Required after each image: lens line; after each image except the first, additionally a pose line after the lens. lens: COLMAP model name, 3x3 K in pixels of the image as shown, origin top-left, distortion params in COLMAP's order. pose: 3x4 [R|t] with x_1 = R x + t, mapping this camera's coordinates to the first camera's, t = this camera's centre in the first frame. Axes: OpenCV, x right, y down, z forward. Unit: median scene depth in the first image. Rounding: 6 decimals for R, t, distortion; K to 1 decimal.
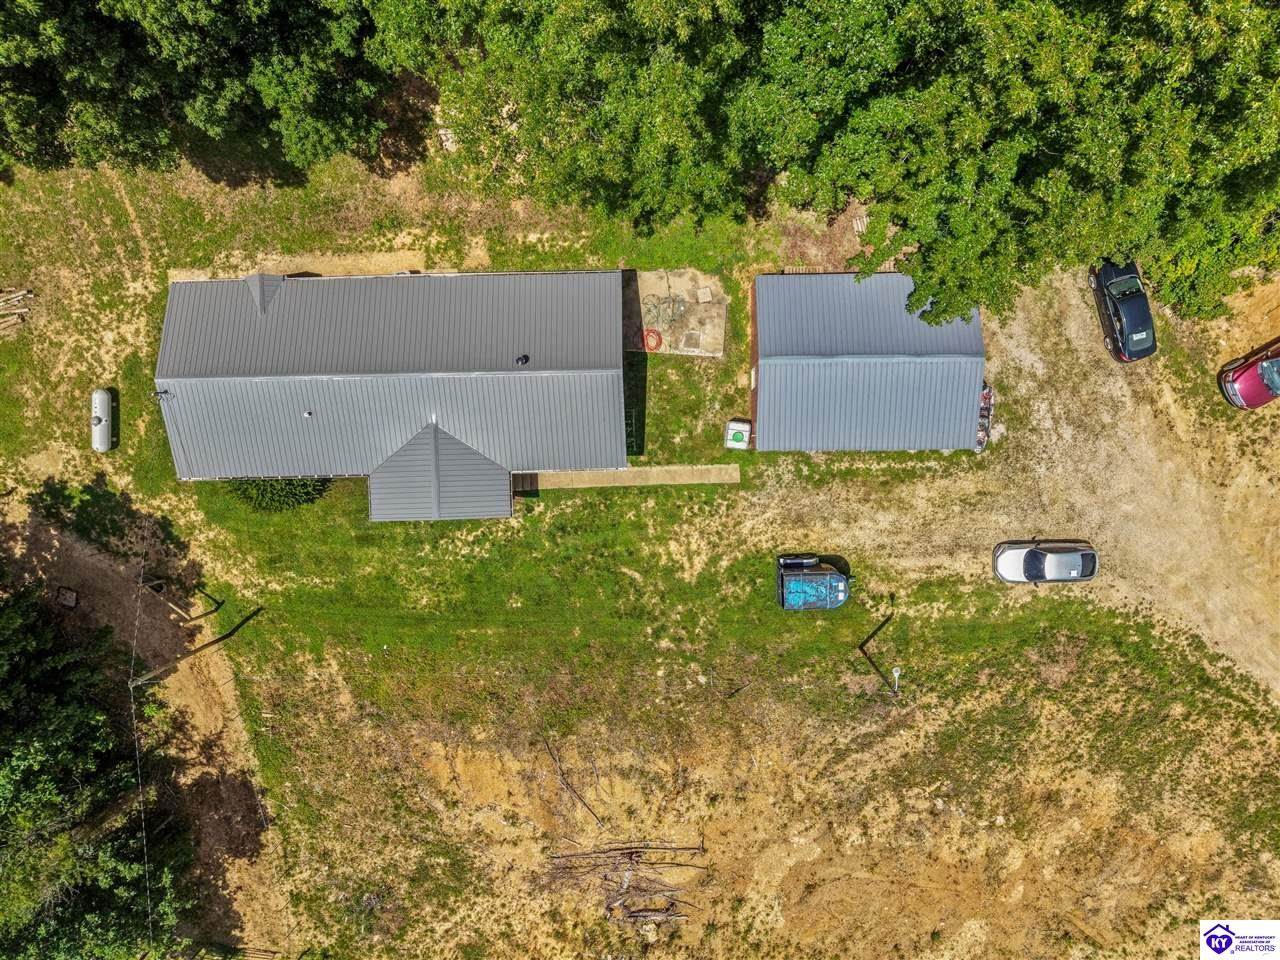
lens RADIAL K [[862.8, 0, 640.0], [0, 862.8, 480.0], [0, 0, 1]] dist [0.067247, -0.068413]
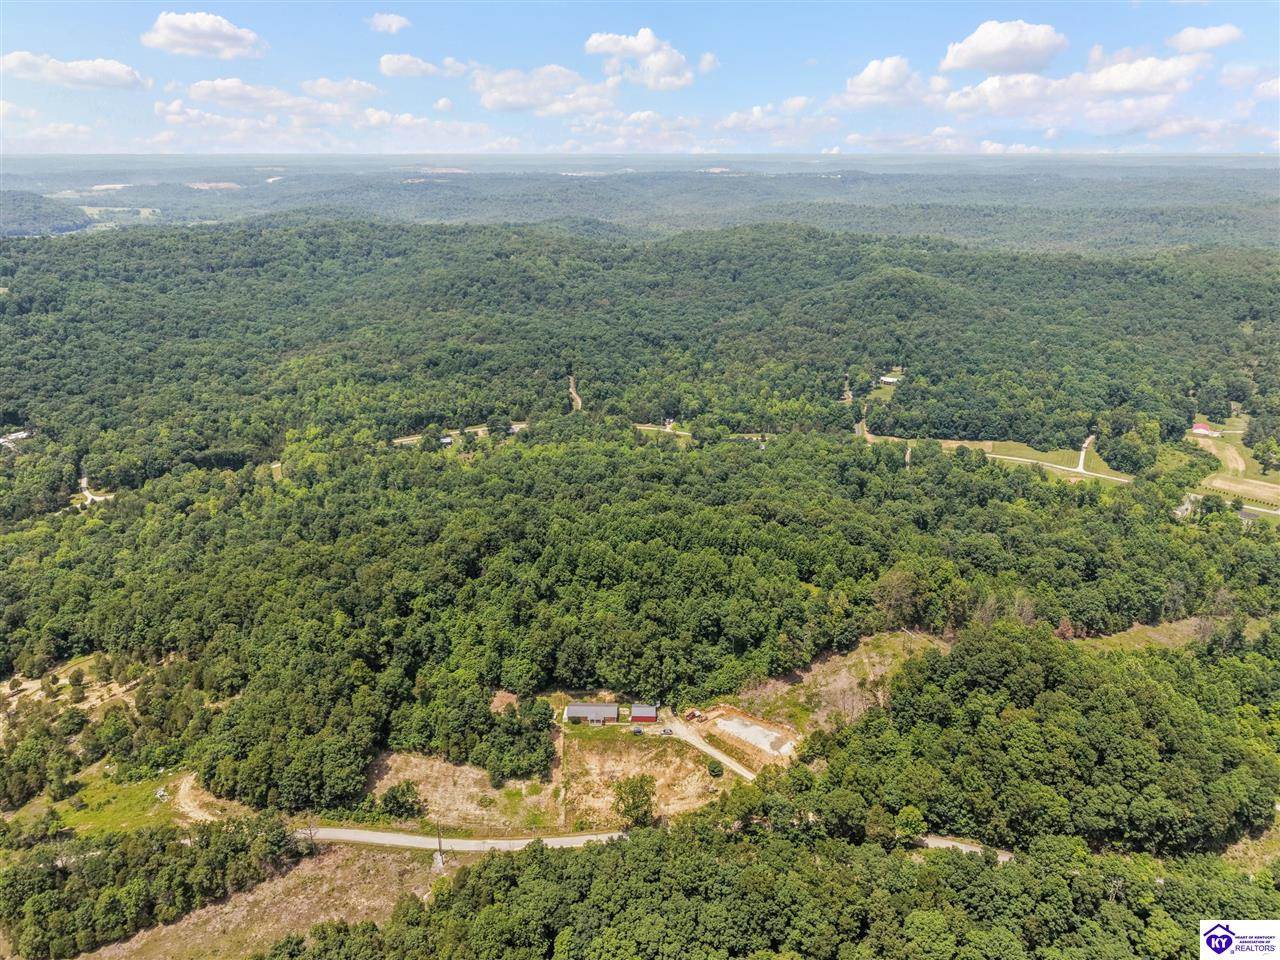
lens RADIAL K [[859.8, 0, 640.0], [0, 859.8, 480.0], [0, 0, 1]] dist [0.070696, -0.076679]
pose [[0.998388, 0.047076, -0.031696, 0.338578], [-0.045273, 0.323896, -0.945009, 6.611986], [-0.034221, 0.944921, 0.325505, -3.656693]]
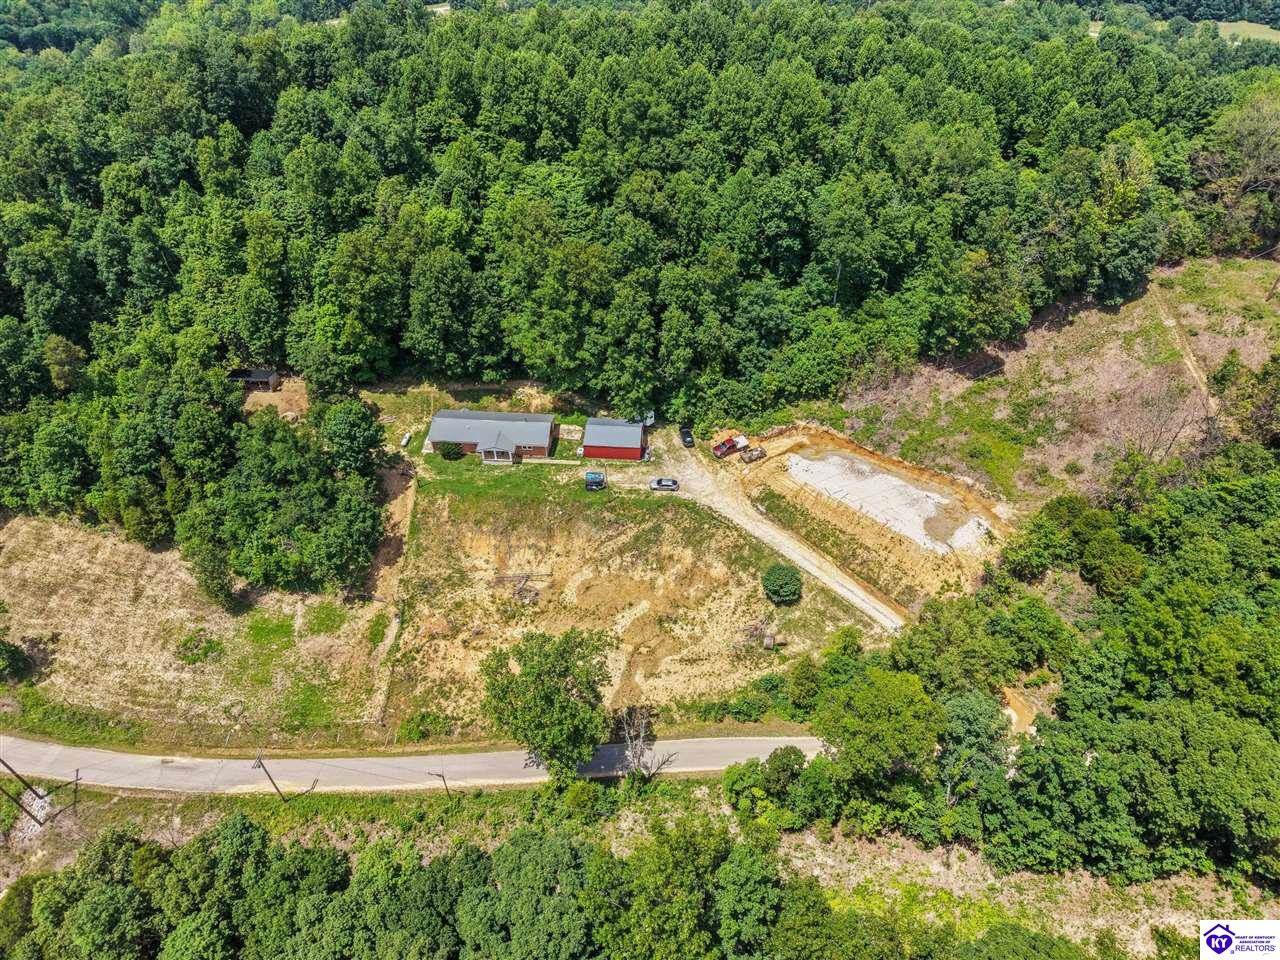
lens RADIAL K [[862.8, 0, 640.0], [0, 862.8, 480.0], [0, 0, 1]] dist [0.067247, -0.068413]
pose [[0.994838, 0.081316, -0.060699, 0.535923], [-0.098245, 0.622188, -0.776679, 2.541370], [-0.025390, 0.778633, 0.626965, -1.056547]]
